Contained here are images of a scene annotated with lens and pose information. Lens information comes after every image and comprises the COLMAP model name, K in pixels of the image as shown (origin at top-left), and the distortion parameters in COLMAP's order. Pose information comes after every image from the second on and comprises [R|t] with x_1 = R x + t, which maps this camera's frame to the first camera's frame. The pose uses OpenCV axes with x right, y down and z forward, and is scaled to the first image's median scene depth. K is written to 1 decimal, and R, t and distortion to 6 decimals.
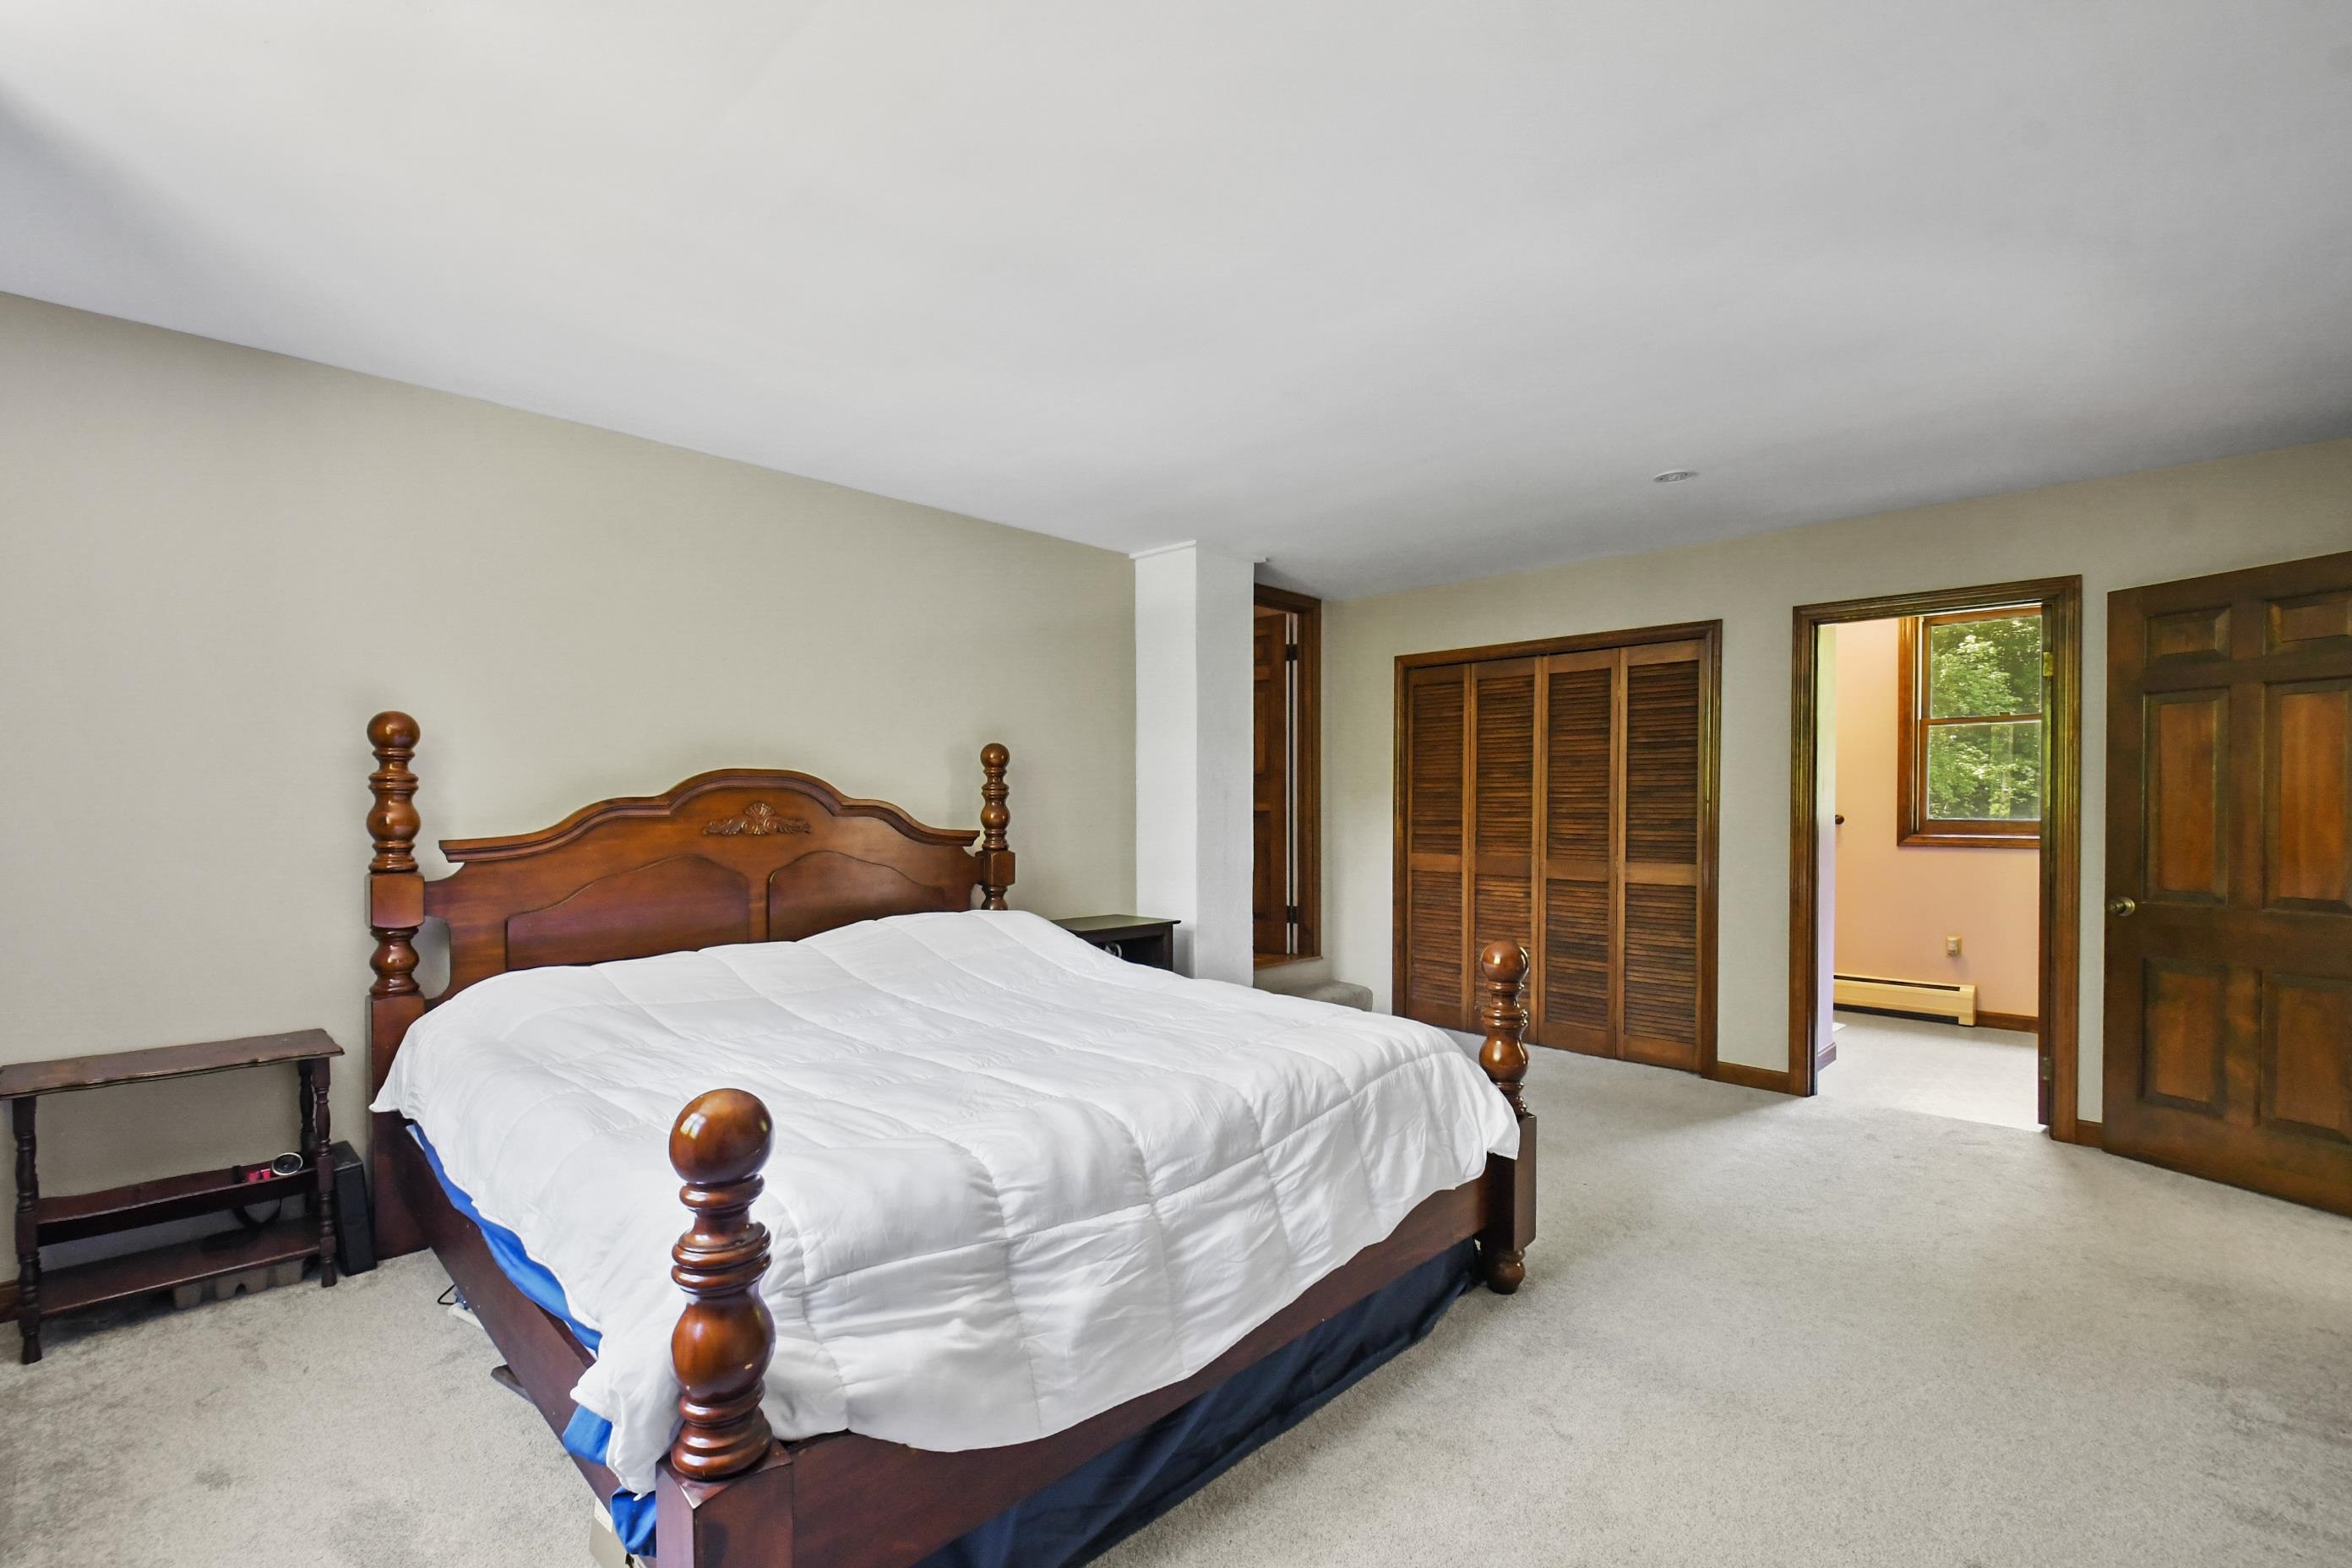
lens RADIAL K [[1040.7, 0, 1173.9], [0, 1040.7, 798.4], [0, 0, 1]] dist [0.002006, -0.000154]
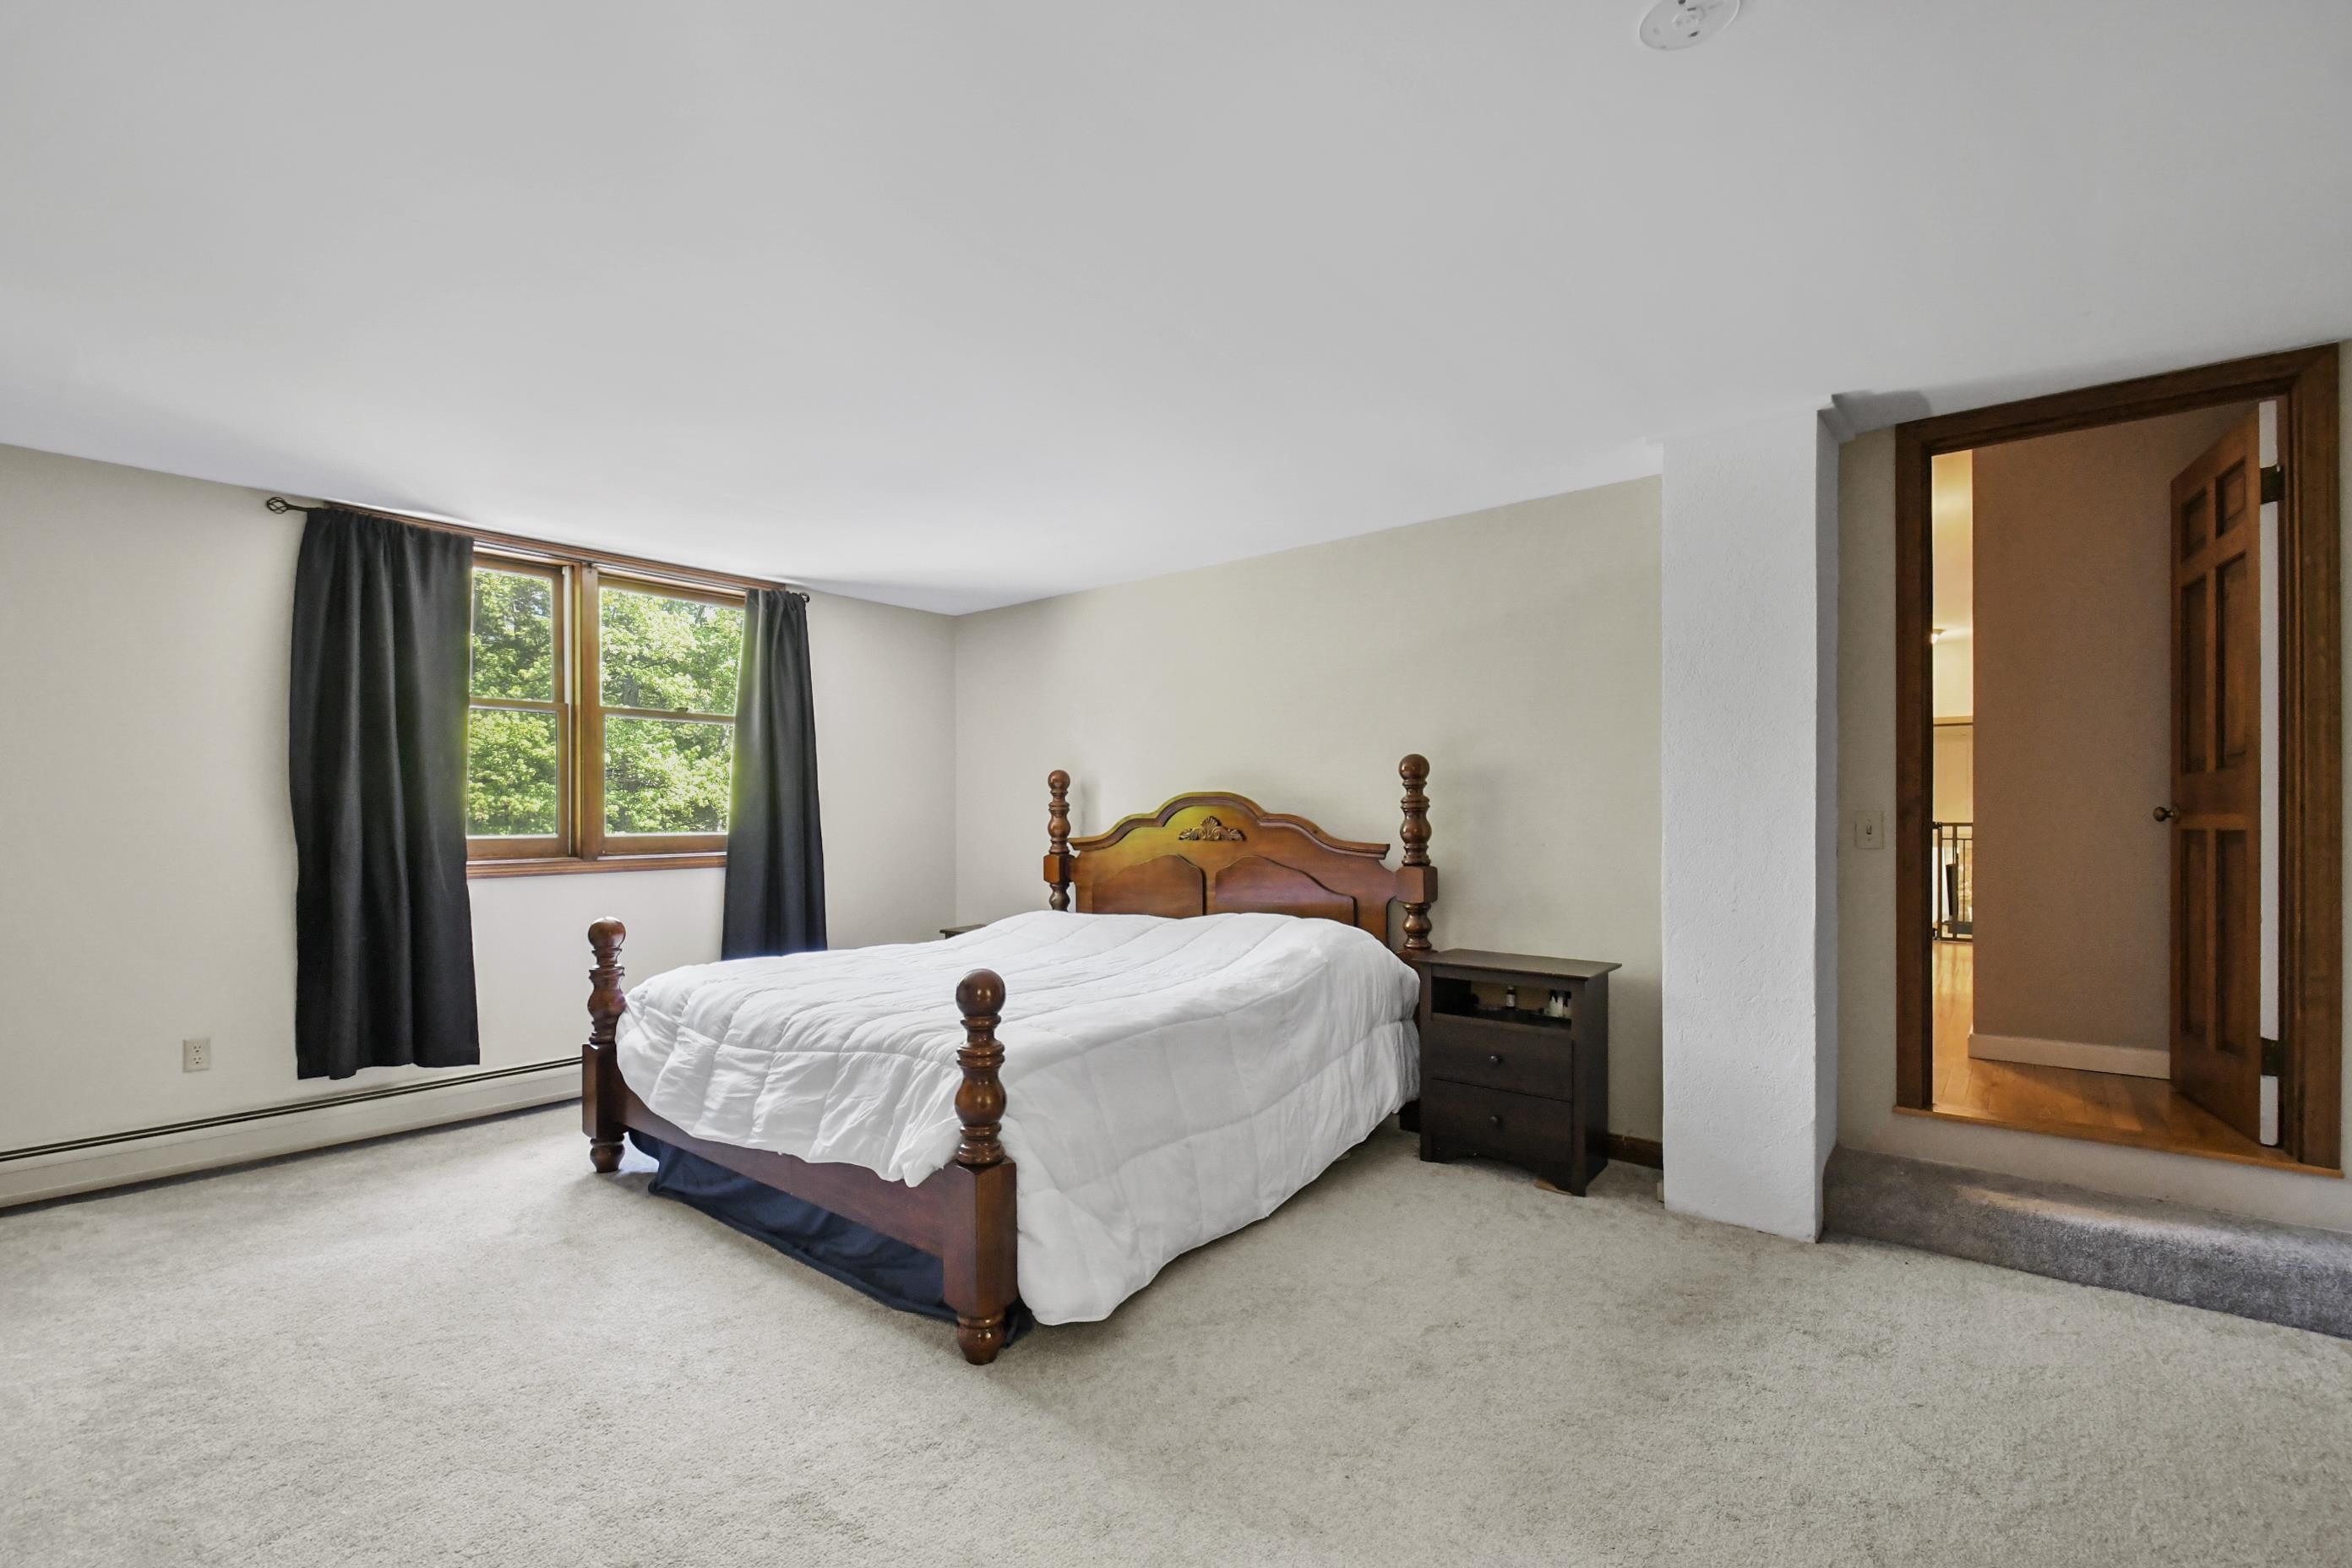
lens RADIAL K [[1040.7, 0, 1158.3], [0, 1040.7, 823.3], [0, 0, 1]] dist [0.002006, -0.000154]
pose [[0.082631, 0.001474, -0.996579, 1.150724], [0.005752, 0.999982, 0.001956, 0.011128], [0.996564, -0.005894, 0.082621, 1.021529]]
